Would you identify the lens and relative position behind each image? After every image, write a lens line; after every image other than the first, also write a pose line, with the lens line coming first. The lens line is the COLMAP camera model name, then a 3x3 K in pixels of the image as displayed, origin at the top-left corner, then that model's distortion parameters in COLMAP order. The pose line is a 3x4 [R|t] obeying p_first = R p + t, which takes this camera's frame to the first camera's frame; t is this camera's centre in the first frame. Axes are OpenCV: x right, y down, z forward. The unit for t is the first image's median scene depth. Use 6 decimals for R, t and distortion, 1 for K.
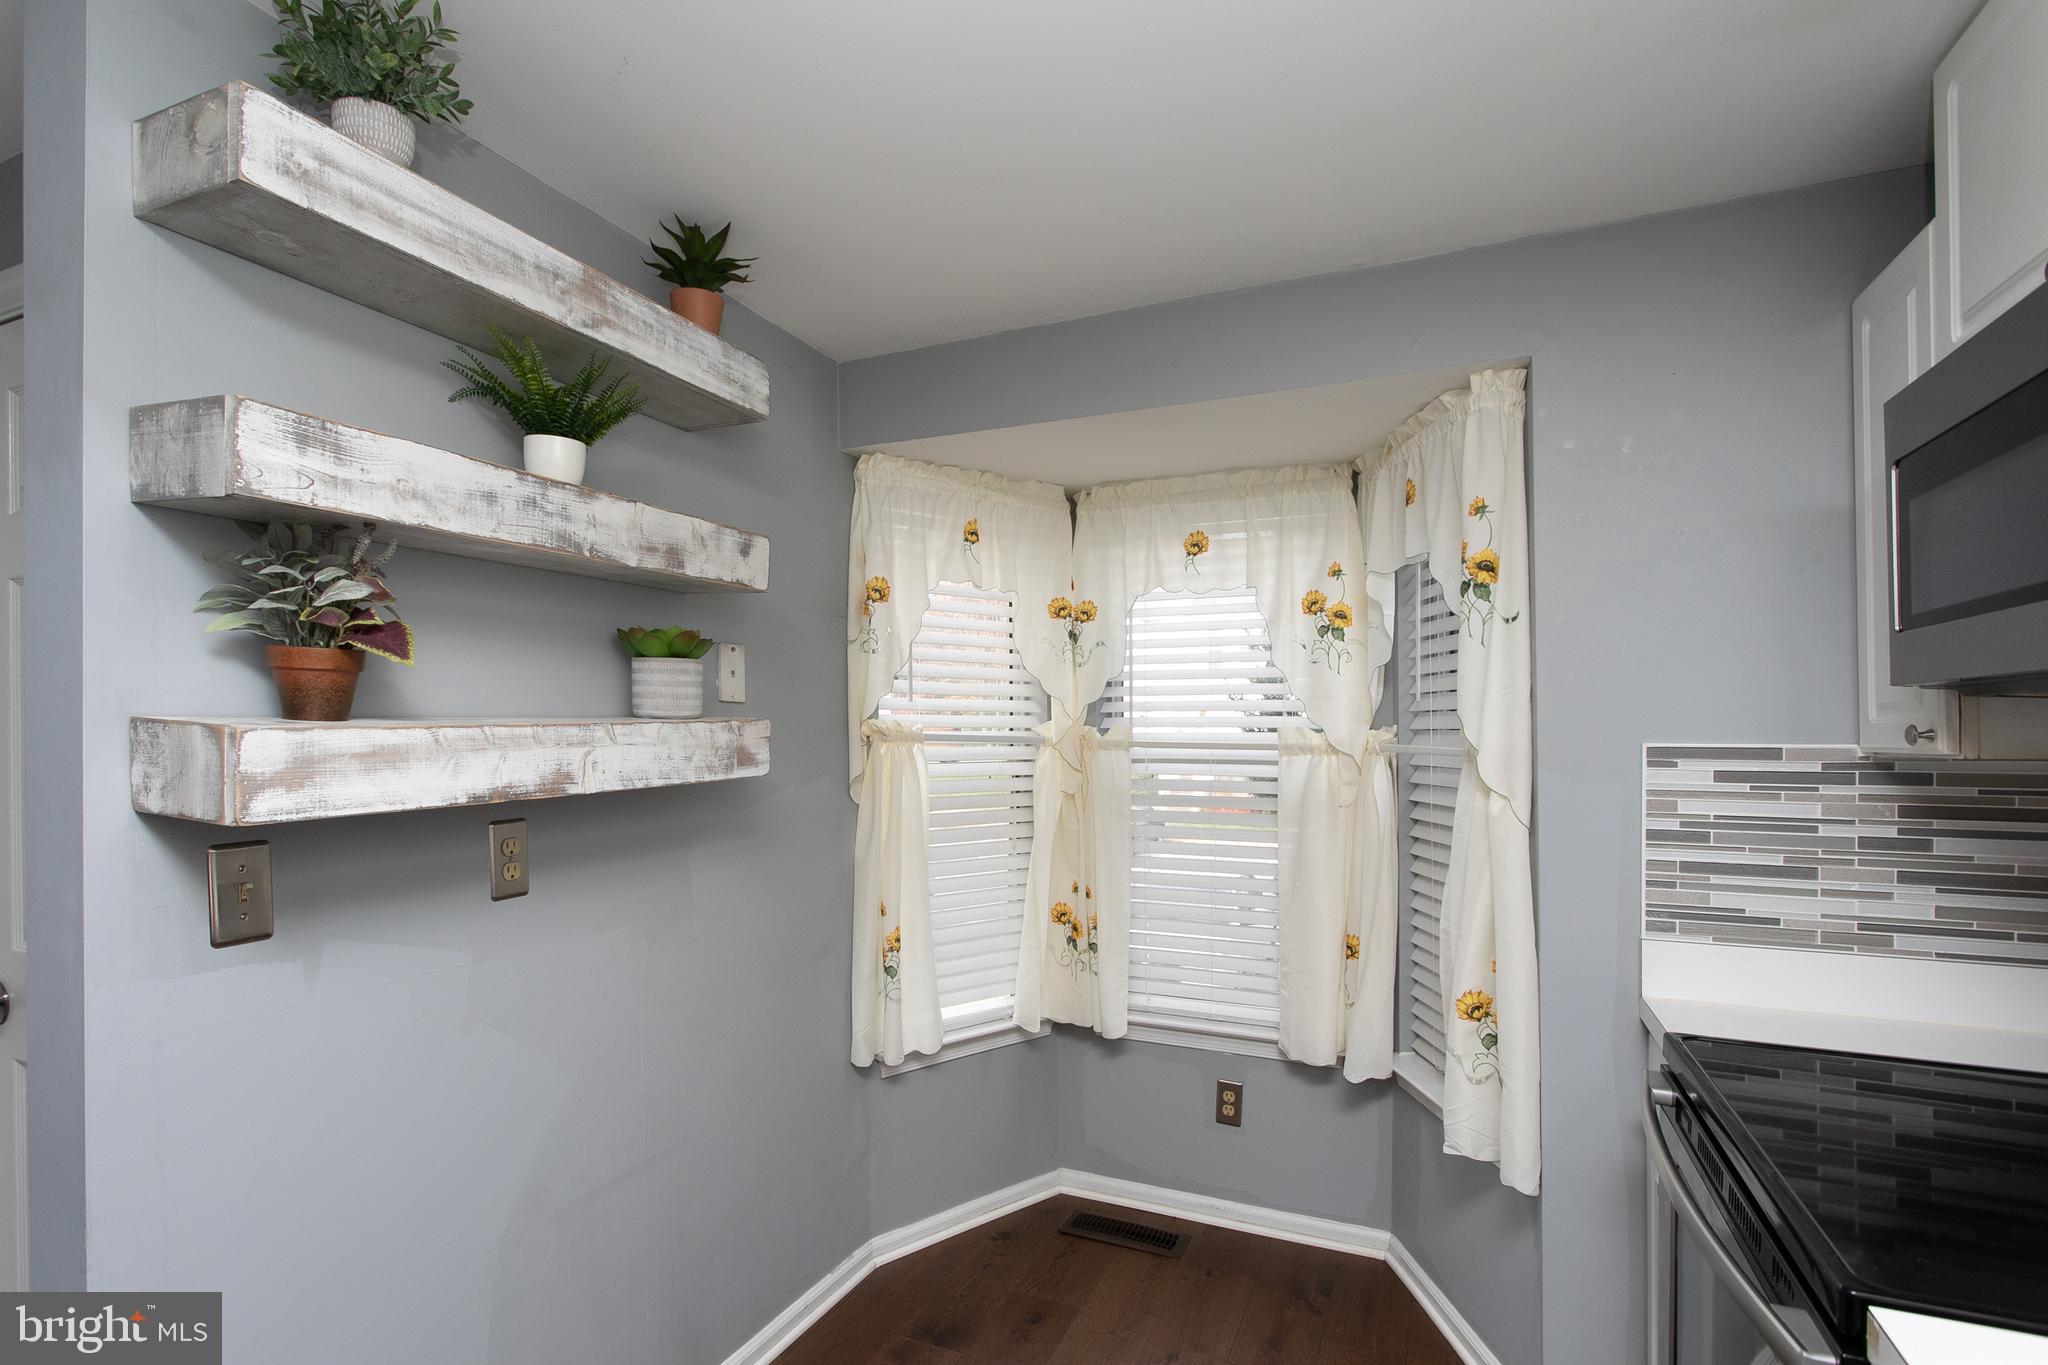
lens RADIAL K [[1003.3, 0, 992.3], [0, 1003.3, 749.8], [0, 0, 1]] dist [-0.001709, 0.000023]
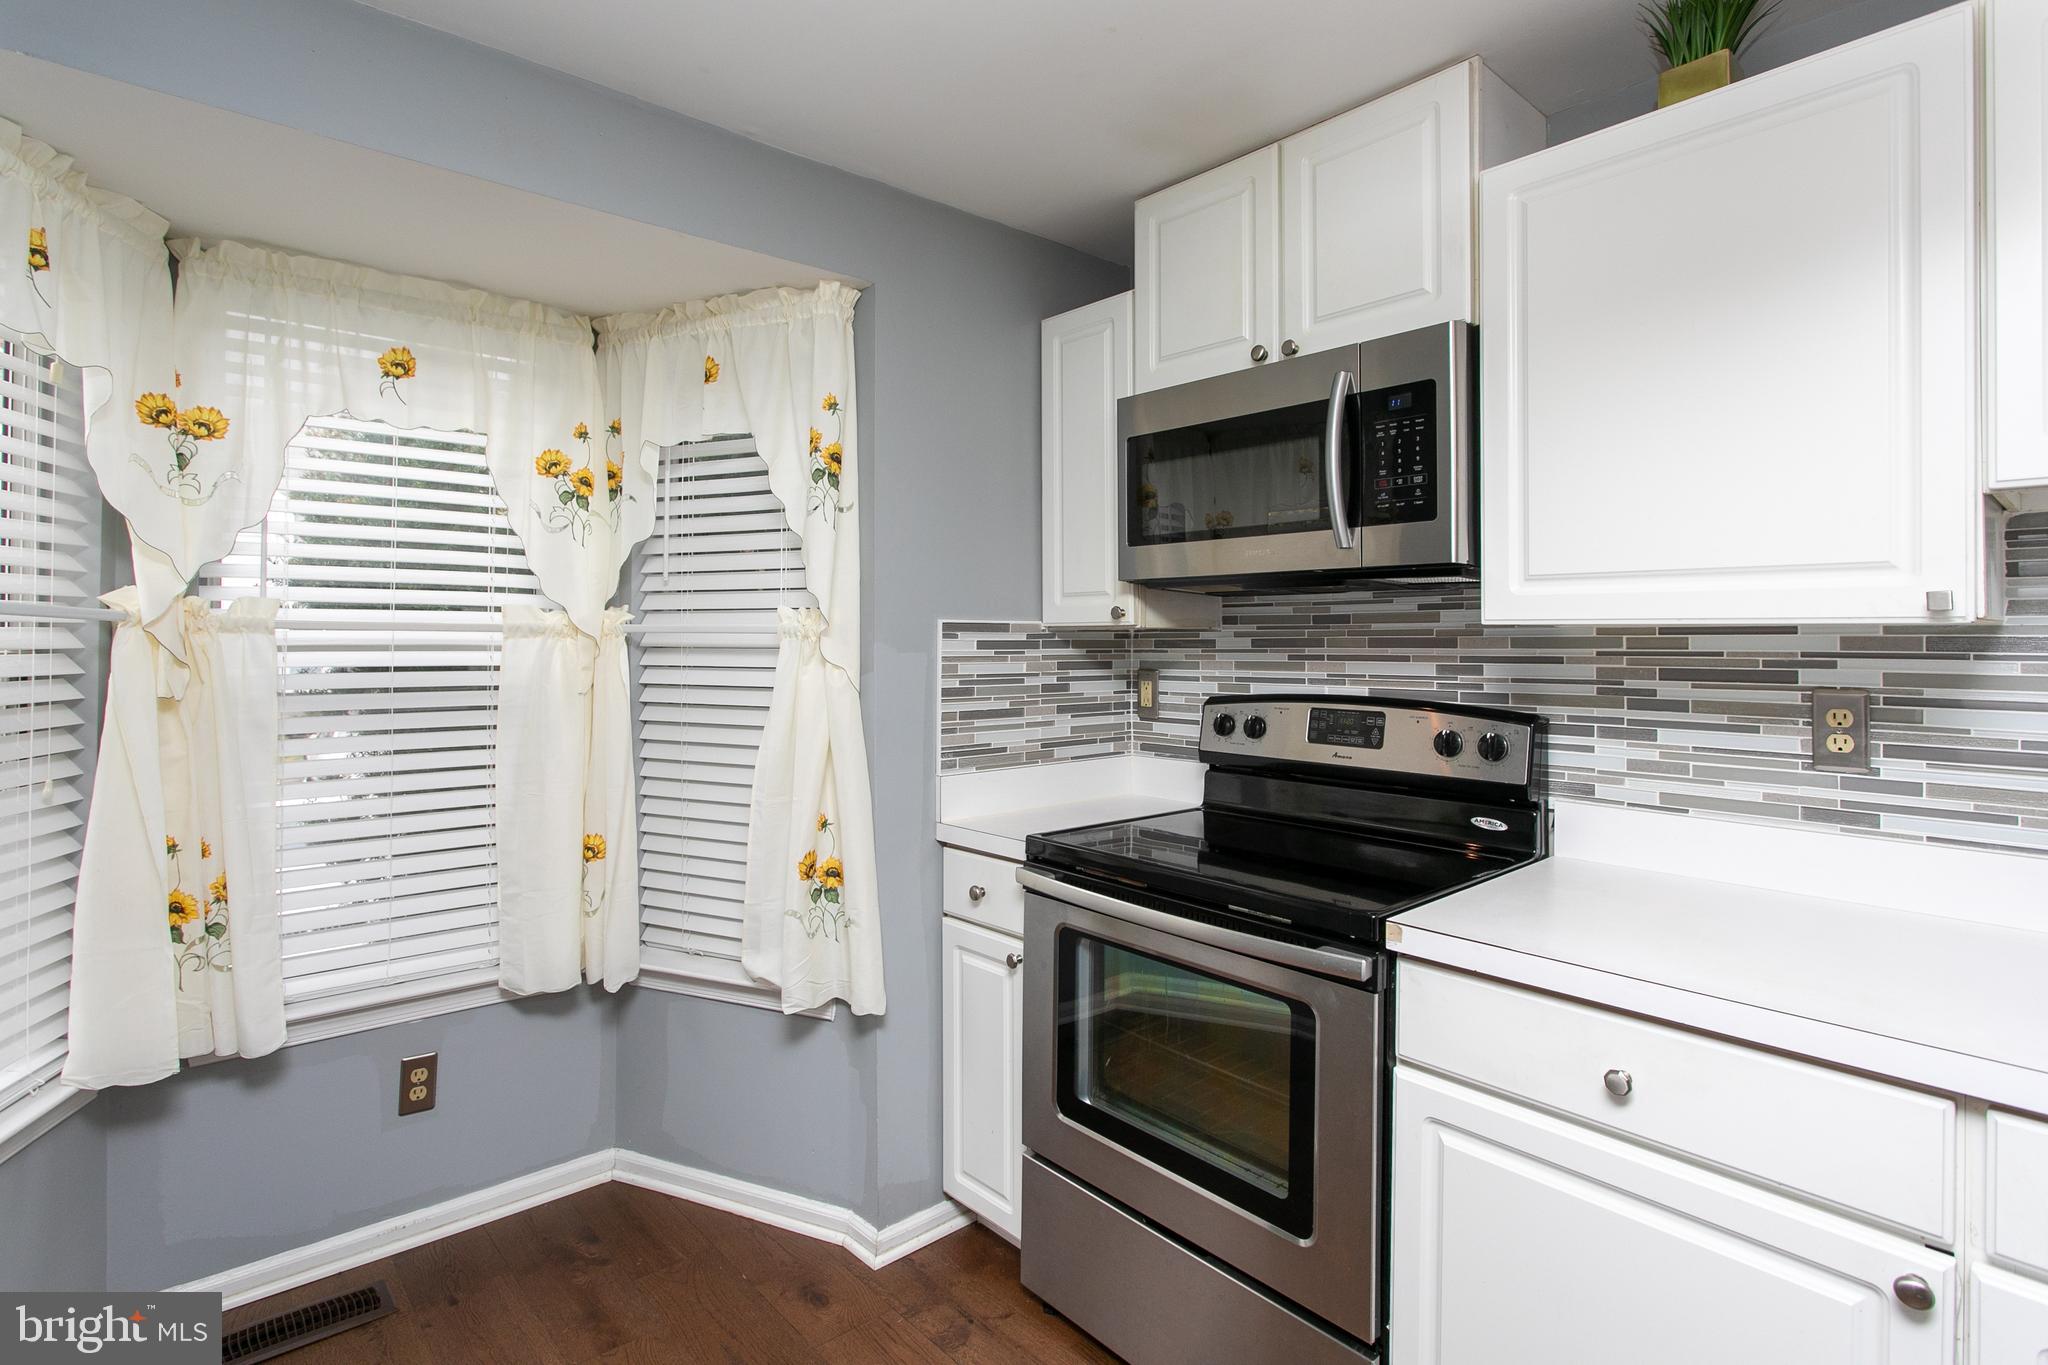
lens RADIAL K [[1021.1, 0, 1017.5], [0, 1021.1, 633.2], [0, 0, 1]] dist [-0.005592, 0.001676]
pose [[0.417967, 0.002770, 0.908458, -0.465710], [0.015205, 0.999834, -0.010044, 0.024546], [-0.908335, 0.018011, 0.417855, 0.376566]]
